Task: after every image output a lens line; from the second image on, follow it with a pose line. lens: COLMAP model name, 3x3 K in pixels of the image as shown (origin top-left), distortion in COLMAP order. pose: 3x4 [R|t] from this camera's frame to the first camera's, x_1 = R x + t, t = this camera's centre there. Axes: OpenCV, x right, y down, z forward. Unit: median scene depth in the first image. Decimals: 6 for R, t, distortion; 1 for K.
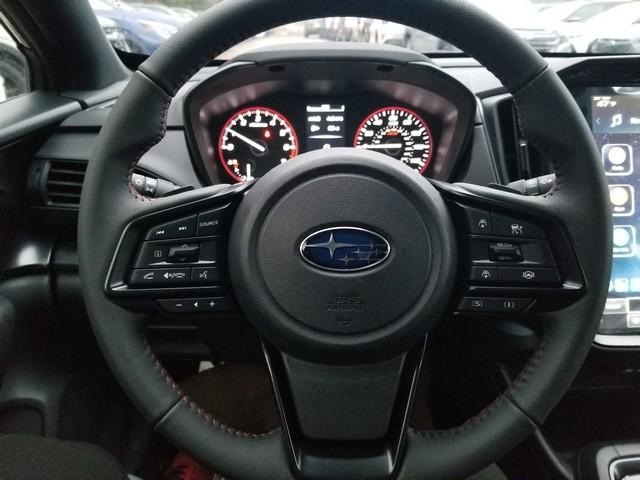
lens RADIAL K [[506.9, 0, 320.0], [0, 506.9, 240.0], [0, 0, 1]] dist [0.009461, -0.003141]
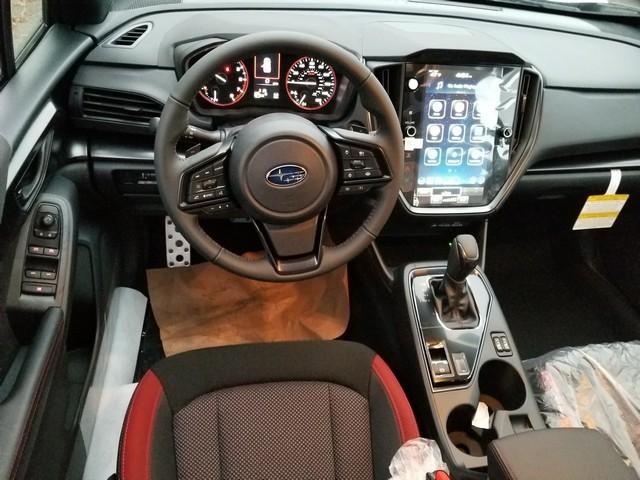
lens RADIAL K [[506.9, 0, 320.0], [0, 506.9, 240.0], [0, 0, 1]] dist [0.009461, -0.003141]
pose [[0.985416, 0.003050, 0.170135, -0.089691], [-0.053442, 0.954797, 0.292414, -0.182878], [-0.161553, -0.297242, 0.941036, -0.594753]]
